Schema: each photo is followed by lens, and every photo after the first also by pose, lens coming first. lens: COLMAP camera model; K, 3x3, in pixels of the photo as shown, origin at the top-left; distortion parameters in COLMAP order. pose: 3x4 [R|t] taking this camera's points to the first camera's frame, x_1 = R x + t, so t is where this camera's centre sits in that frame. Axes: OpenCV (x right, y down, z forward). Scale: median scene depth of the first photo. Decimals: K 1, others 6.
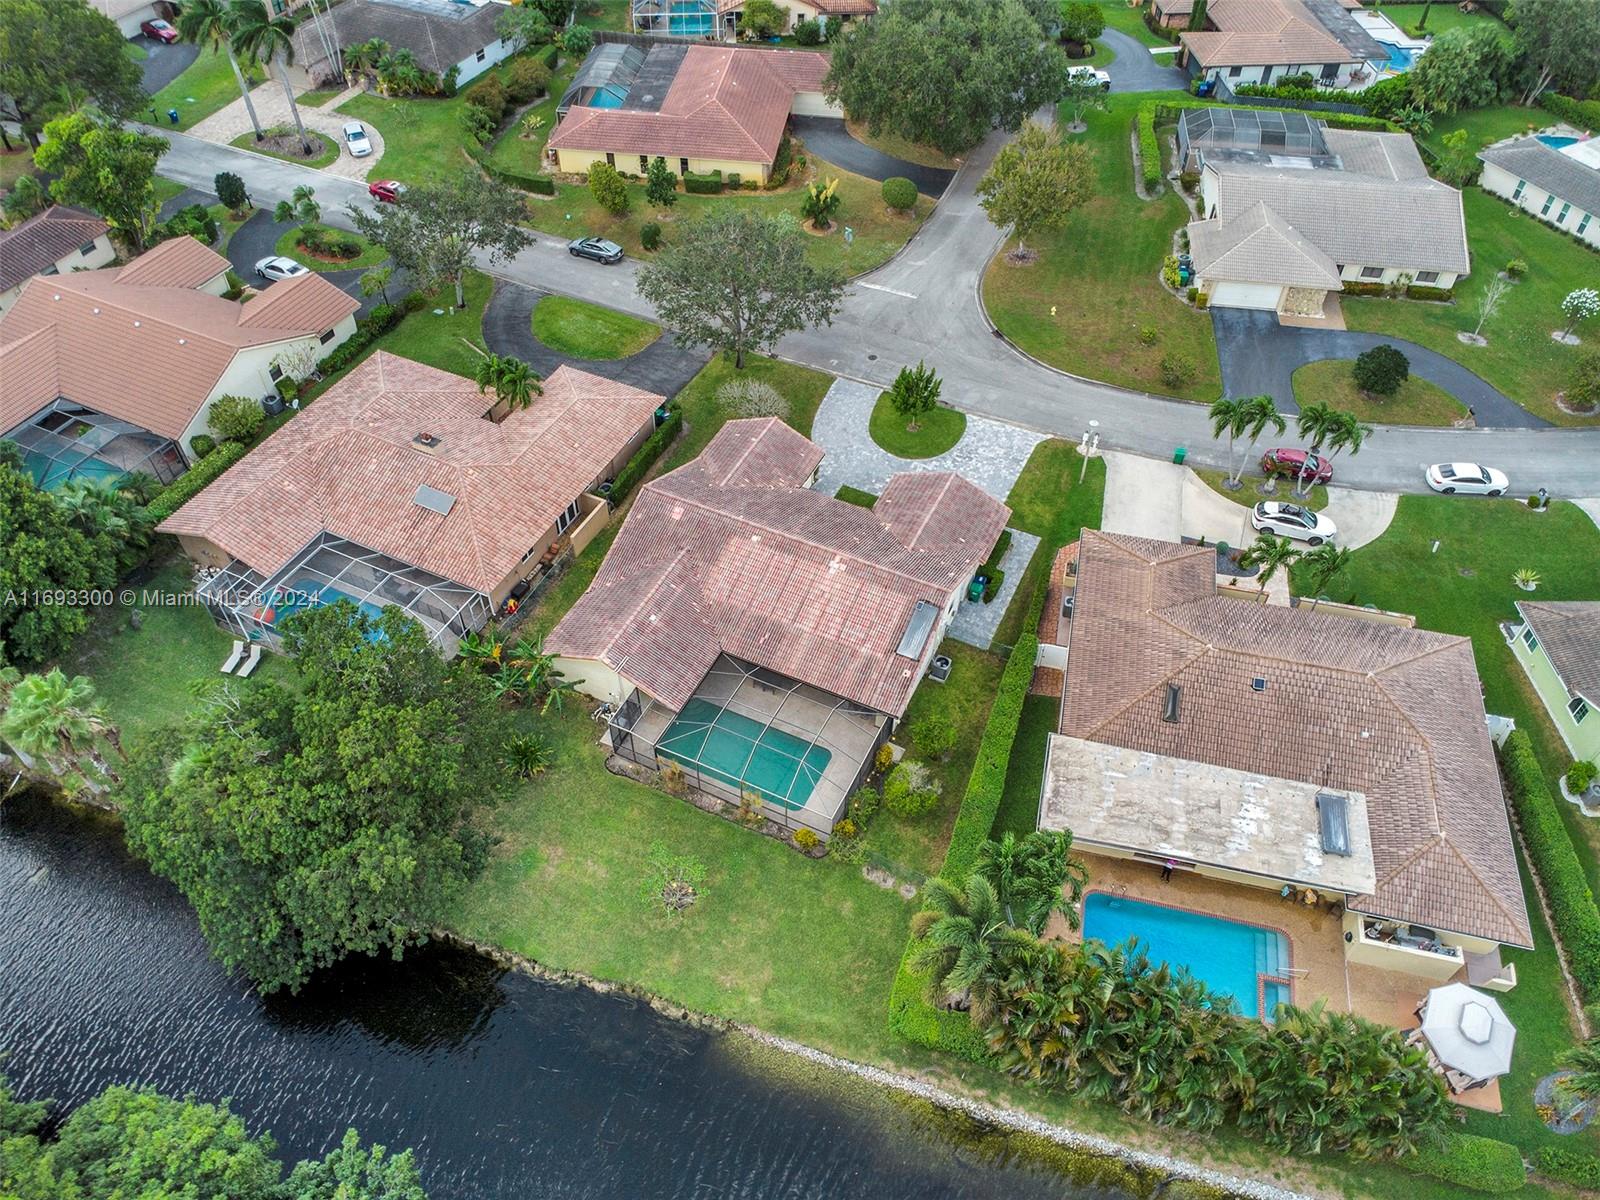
lens RADIAL K [[1113.6, 0, 800.0], [0, 1113.6, 600.0], [0, 0, 1]] dist [0.000845, 0.001789]
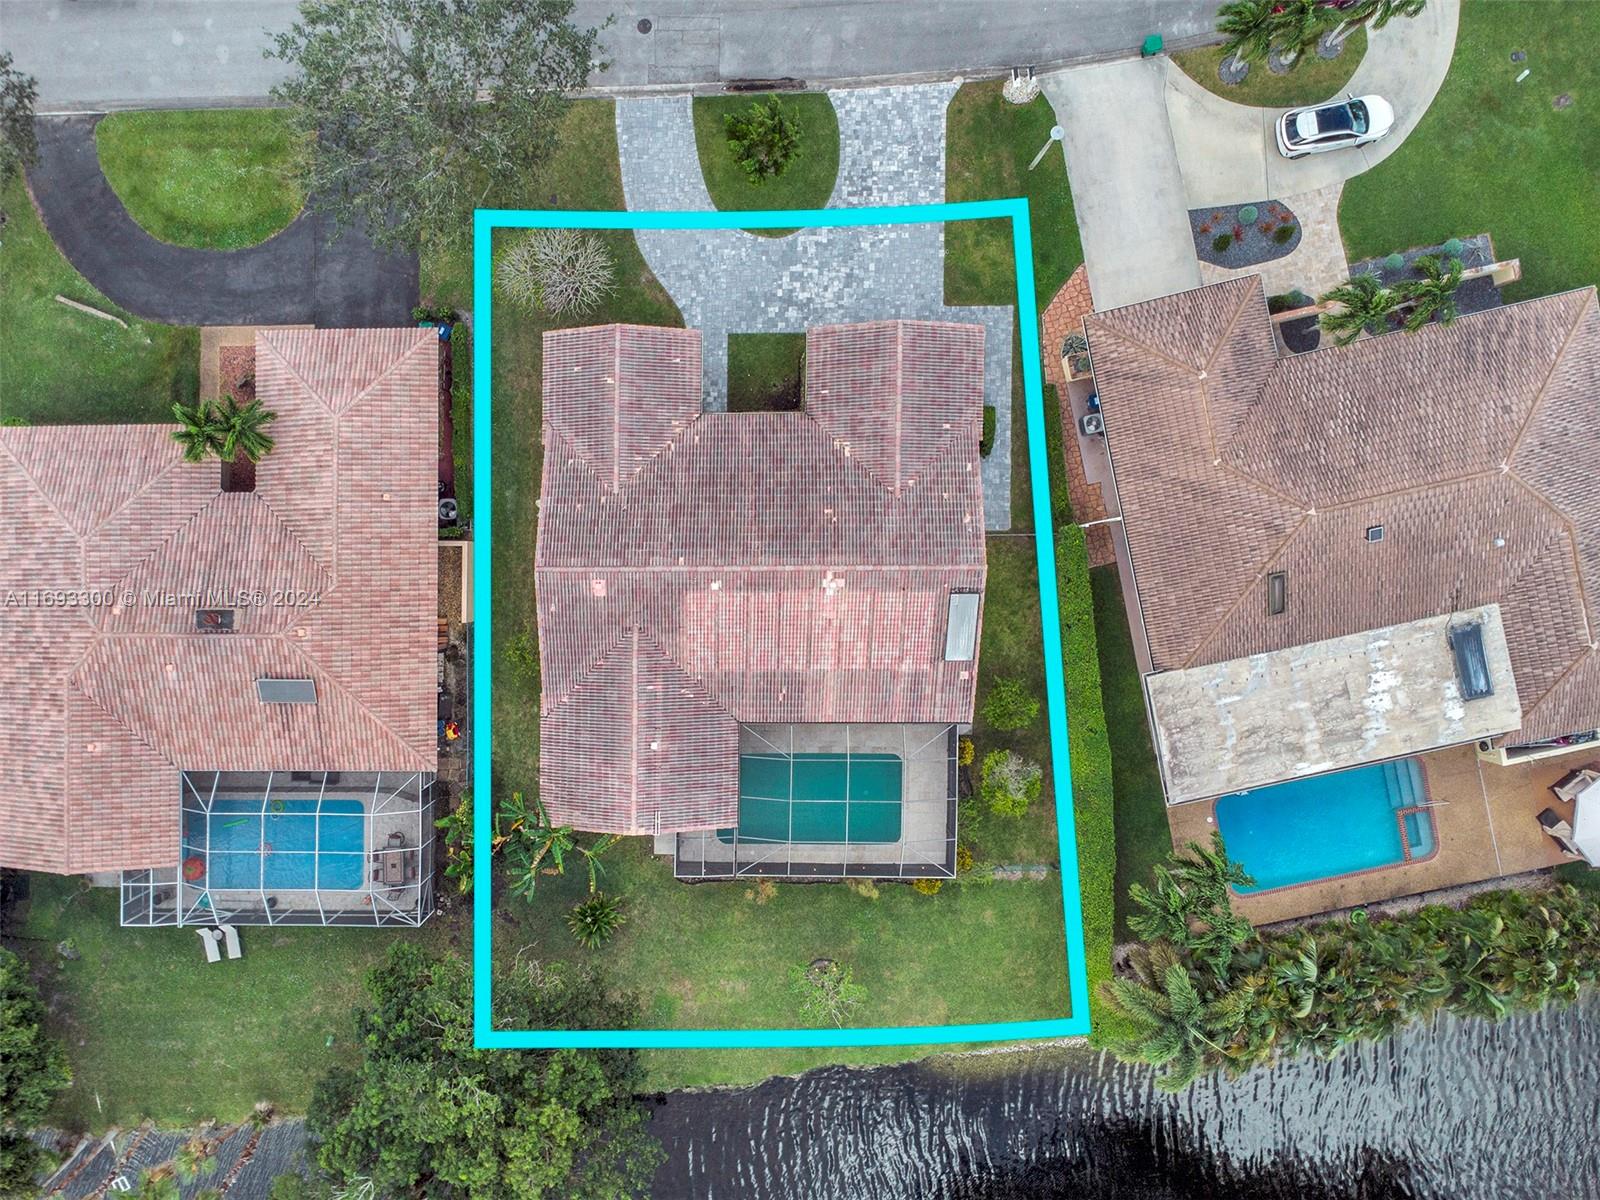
lens RADIAL K [[1166.1, 0, 704.5], [0, 1166.1, 600.5], [0, 0, 1]] dist [0.006187, -0.002599]
pose [[0.903327, -0.424972, -0.058294, -0.005039], [0.352421, 0.657801, 0.665655, -0.639907], [-0.244539, -0.621849, 0.743979, 0.450424]]
